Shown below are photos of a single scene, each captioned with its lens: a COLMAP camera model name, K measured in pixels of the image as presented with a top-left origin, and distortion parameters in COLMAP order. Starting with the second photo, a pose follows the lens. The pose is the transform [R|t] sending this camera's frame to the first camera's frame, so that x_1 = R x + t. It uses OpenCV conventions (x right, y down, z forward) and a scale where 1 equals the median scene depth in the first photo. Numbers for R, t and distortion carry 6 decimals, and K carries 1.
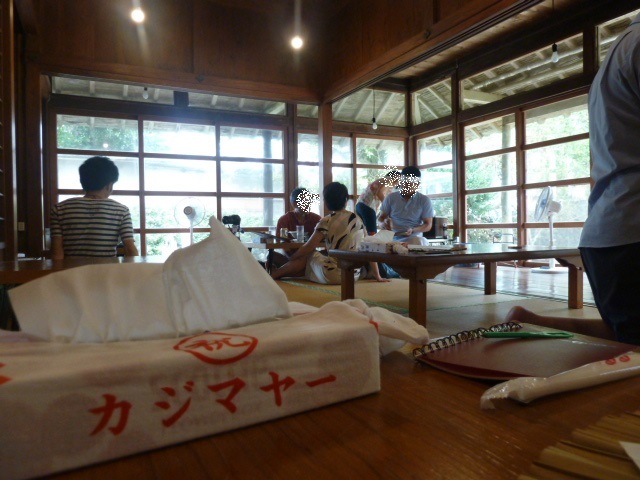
lens RADIAL K [[472.7, 0, 320.1], [0, 472.7, 242.9], [0, 0, 1]] dist [-0.028671, -0.003341]
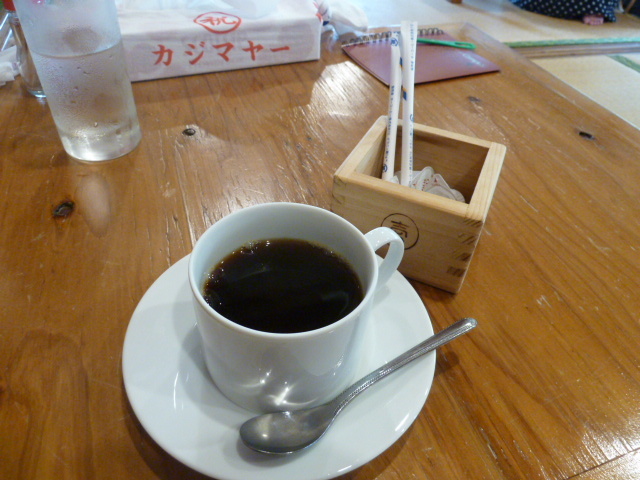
lens RADIAL K [[462.6, 0, 319.0], [0, 462.6, 244.7], [0, 0, 1]] dist [-0.061999, 0.009184]
pose [[0.986883, 0.156859, -0.038184, 0.353069], [-0.091977, 0.740684, 0.665528, -0.333363], [0.132676, -0.653286, 0.745395, -0.762501]]
